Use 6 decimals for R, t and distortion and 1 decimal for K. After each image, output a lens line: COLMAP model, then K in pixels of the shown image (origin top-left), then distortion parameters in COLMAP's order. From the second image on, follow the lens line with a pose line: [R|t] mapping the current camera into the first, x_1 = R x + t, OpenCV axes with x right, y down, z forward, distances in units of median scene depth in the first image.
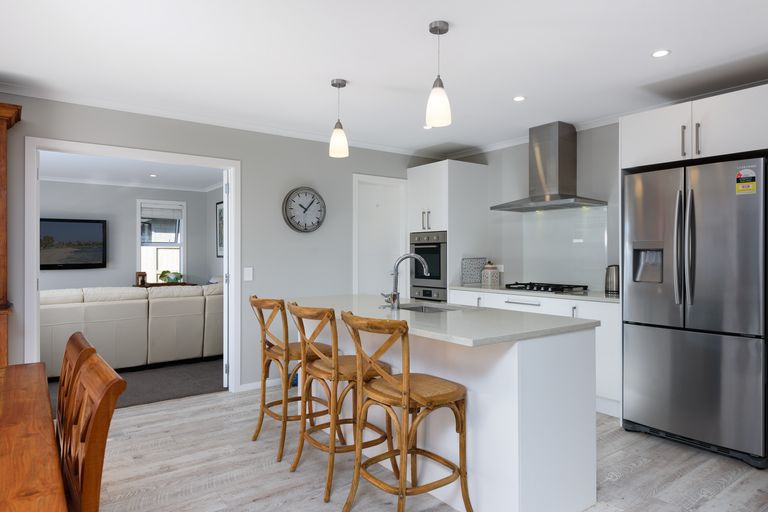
lens RADIAL K [[491.9, 0, 379.2], [0, 491.9, 254.6], [0, 0, 1]] dist [-0.000017, -0.001100]
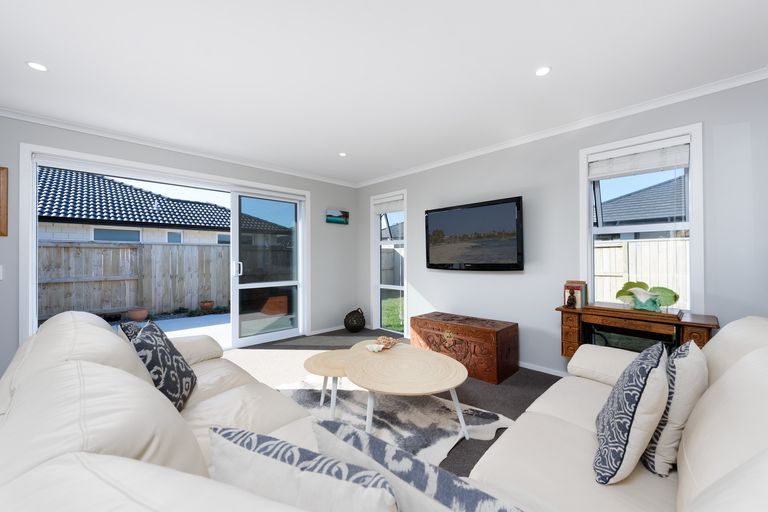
lens RADIAL K [[305.4, 0, 384.0], [0, 305.4, 260.9], [0, 0, 1]] dist [0.018008, 0.000065]
pose [[0.152051, 0.007428, -0.988345, -0.276561], [0.003270, 0.999963, 0.008019, 0.014216], [0.988367, -0.004451, 0.152021, 1.118336]]
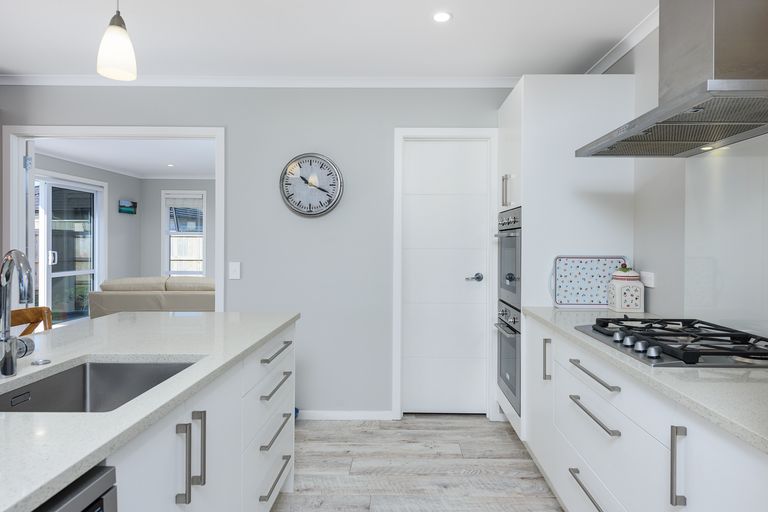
lens RADIAL K [[466.9, 0, 388.4], [0, 466.9, 252.8], [0, 0, 1]] dist [0.024994, 0.000783]
pose [[0.782251, 0.018891, -0.622677, 0.334394], [-0.010074, 0.999793, 0.017677, -0.003793], [0.622882, -0.007555, 0.782279, 0.479706]]
